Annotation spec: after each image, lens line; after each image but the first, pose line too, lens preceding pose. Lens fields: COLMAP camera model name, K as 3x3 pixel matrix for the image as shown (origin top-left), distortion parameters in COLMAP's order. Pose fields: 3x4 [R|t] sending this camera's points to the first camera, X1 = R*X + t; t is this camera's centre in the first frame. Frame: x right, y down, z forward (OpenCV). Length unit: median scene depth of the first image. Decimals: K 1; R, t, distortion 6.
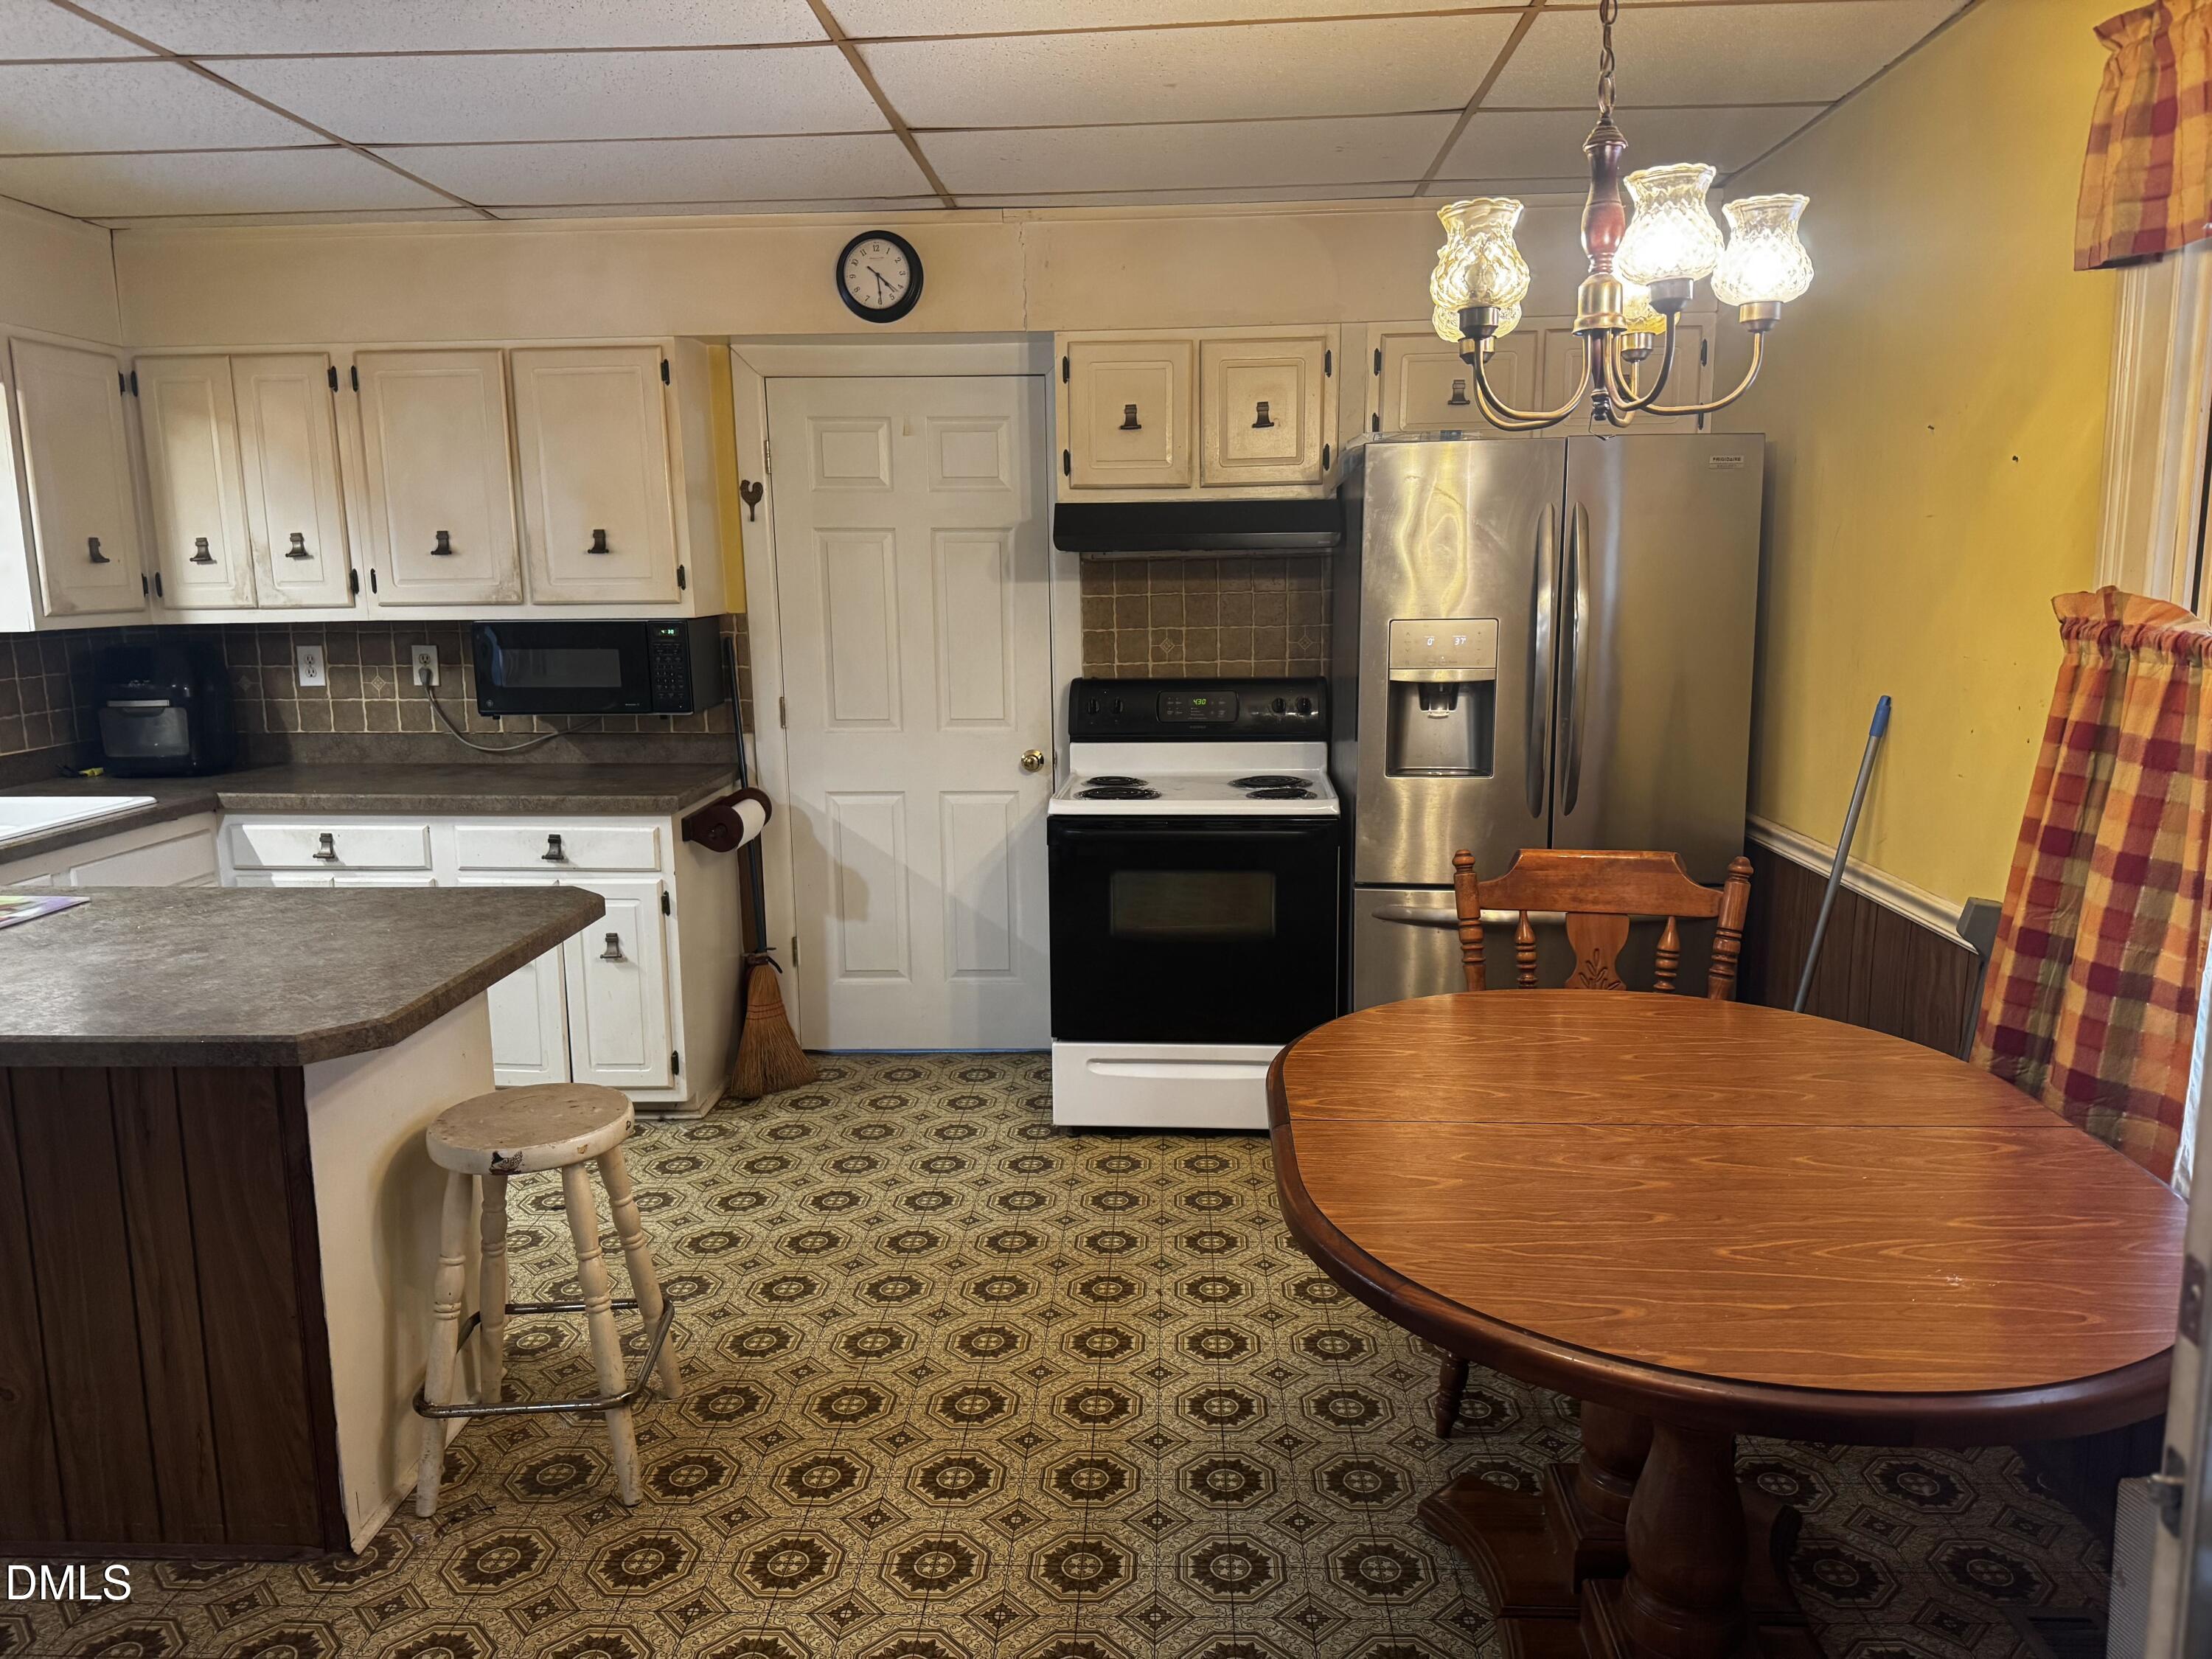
lens RADIAL K [[1529.7, 0, 1122.0], [0, 1529.7, 844.3], [0, 0, 1]] dist [0.070924, -0.100773]
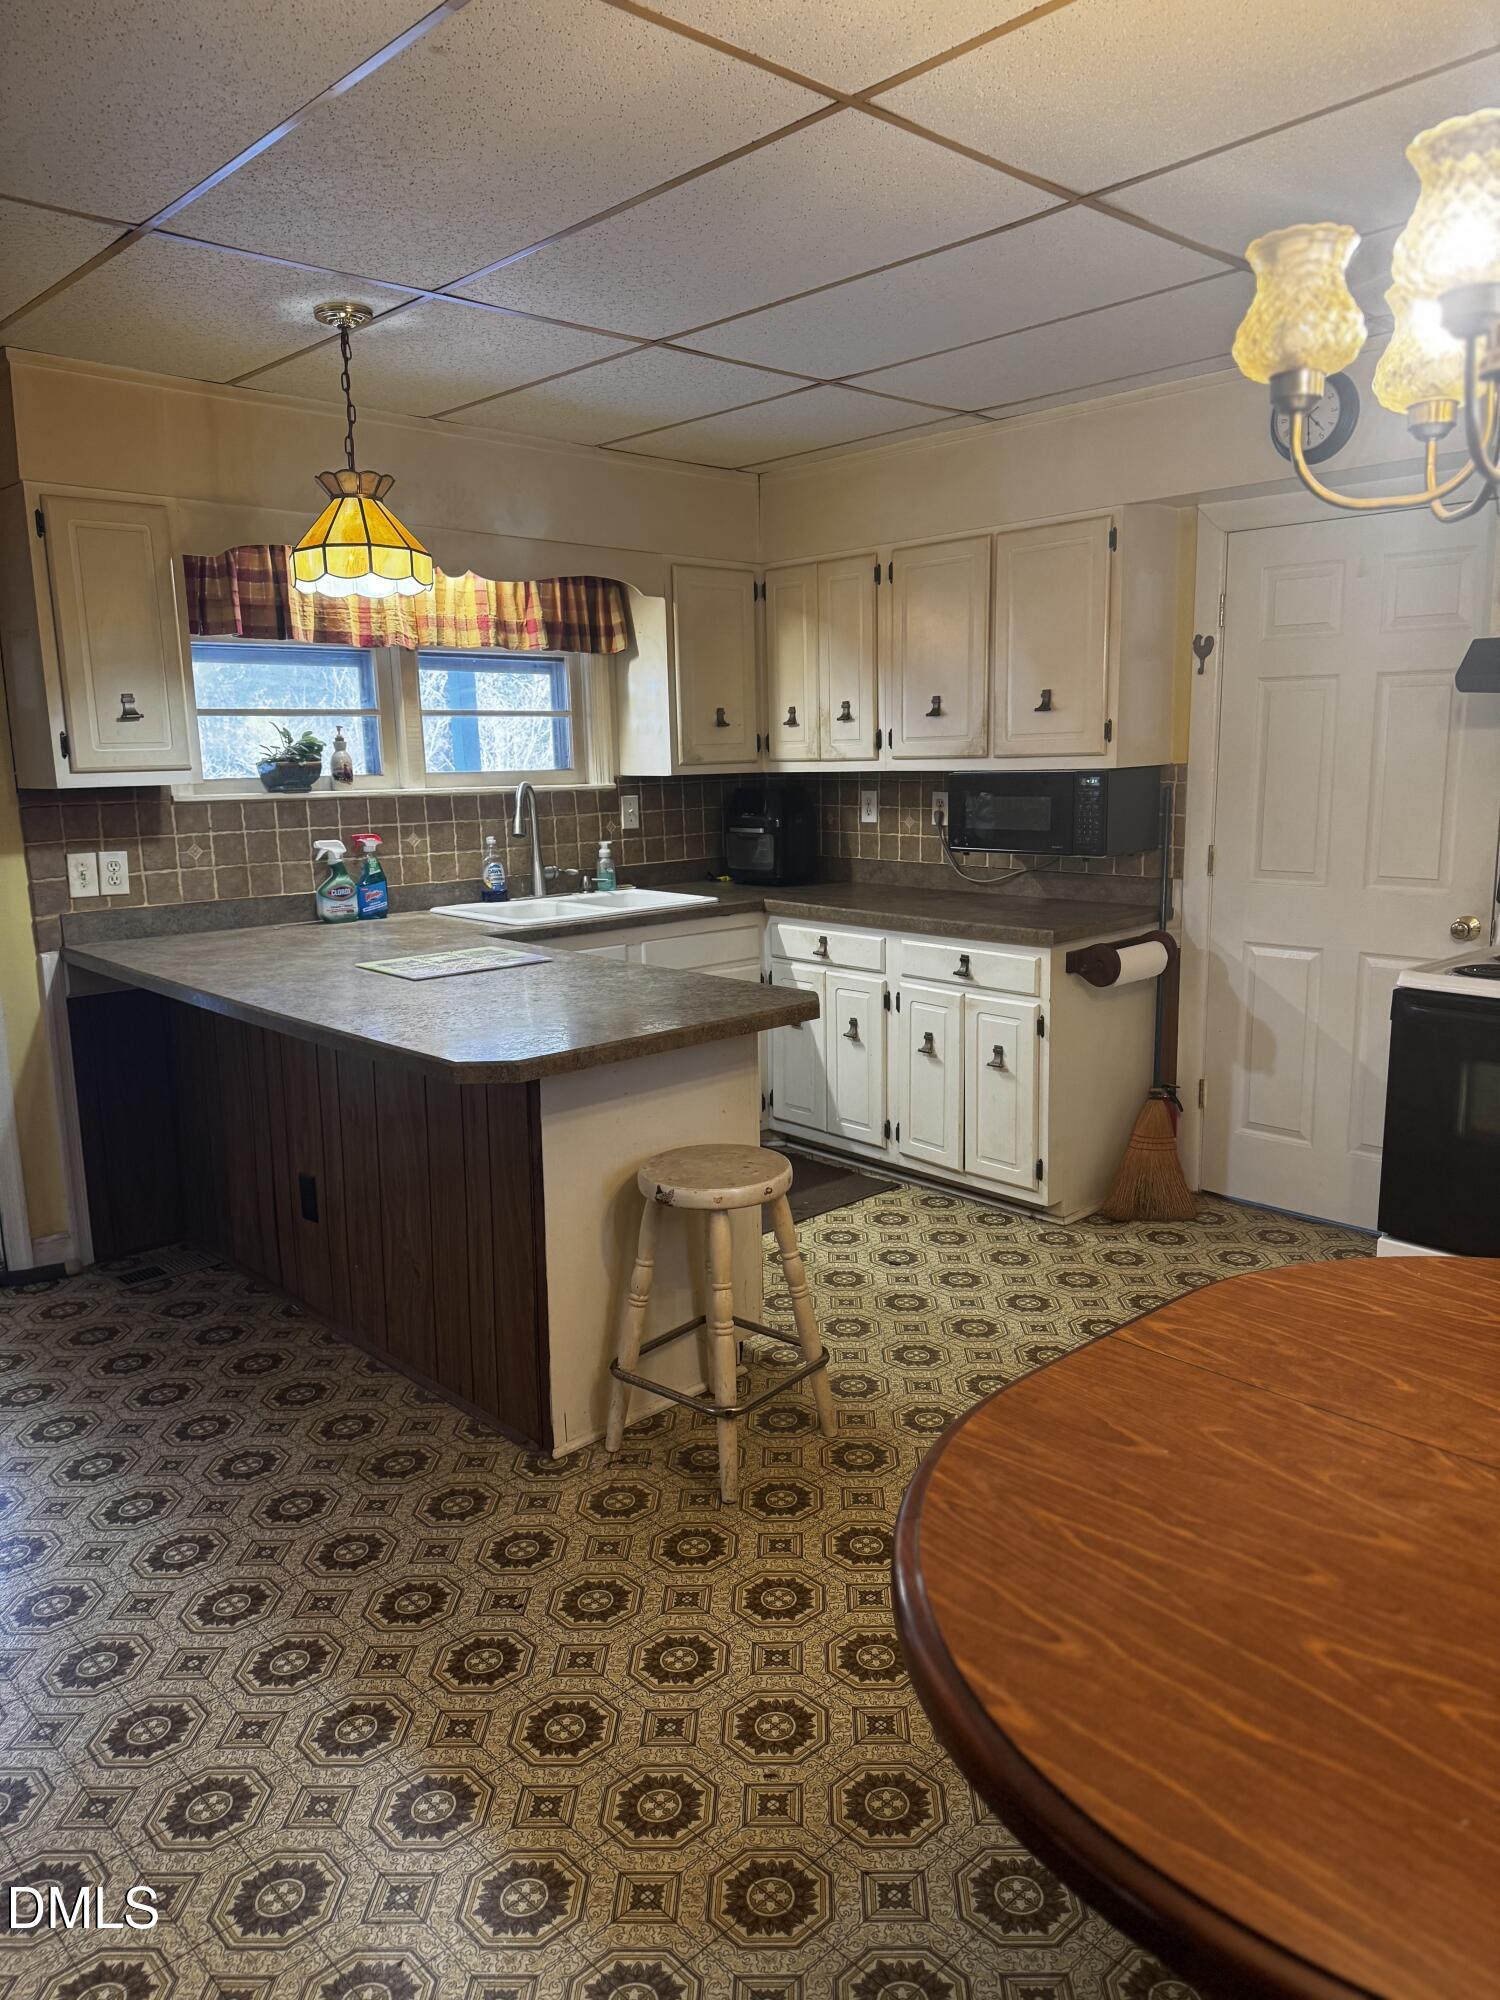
lens RADIAL K [[1383.1, 0, 761.4], [0, 1383.1, 1005.7], [0, 0, 1]] dist [0.070924, -0.100773]
pose [[0.711828, 0.125193, -0.691106, 0.252691], [-0.112847, 0.991588, 0.063394, -0.017224], [0.693229, 0.032864, 0.719967, 0.142613]]
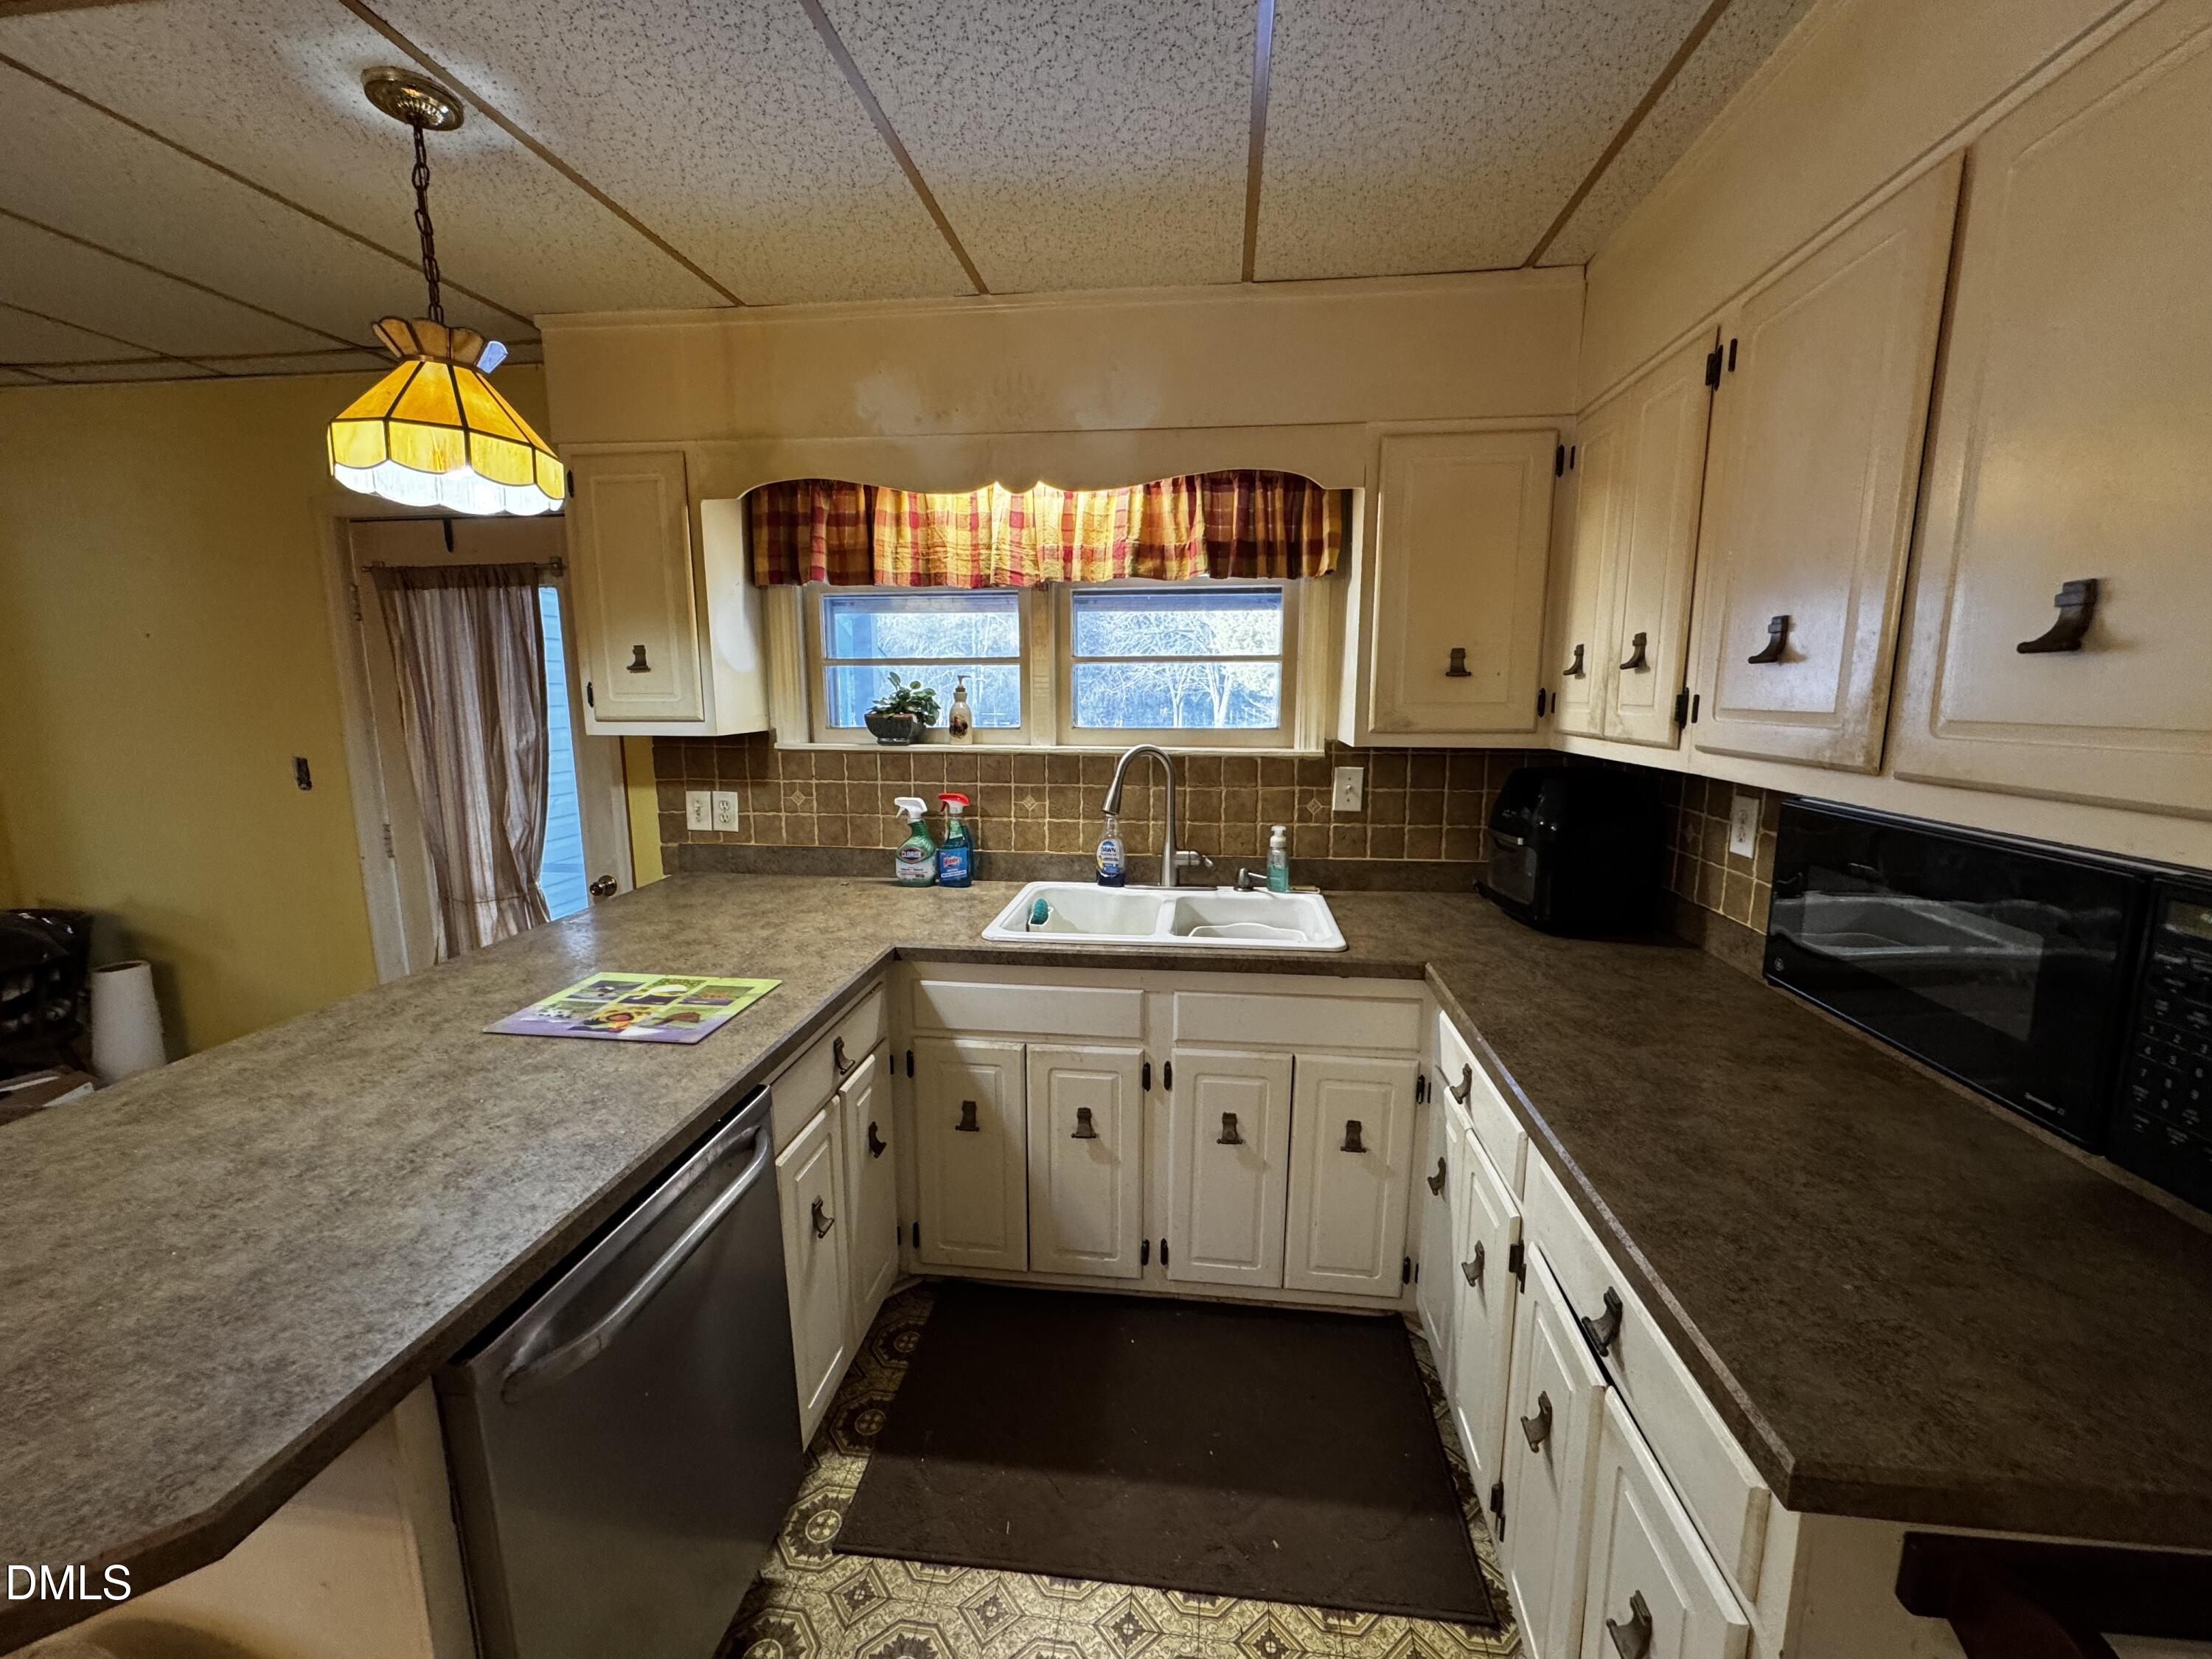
lens RADIAL K [[879.0, 0, 1106.5], [0, 879.0, 824.2], [0, 0, 1]] dist [0.002435, -0.000282]
pose [[-0.086629, 0.167022, -0.982140, -0.132536], [-0.174989, 0.967968, 0.180046, -0.156962], [0.980752, 0.187461, -0.054627, 0.853215]]
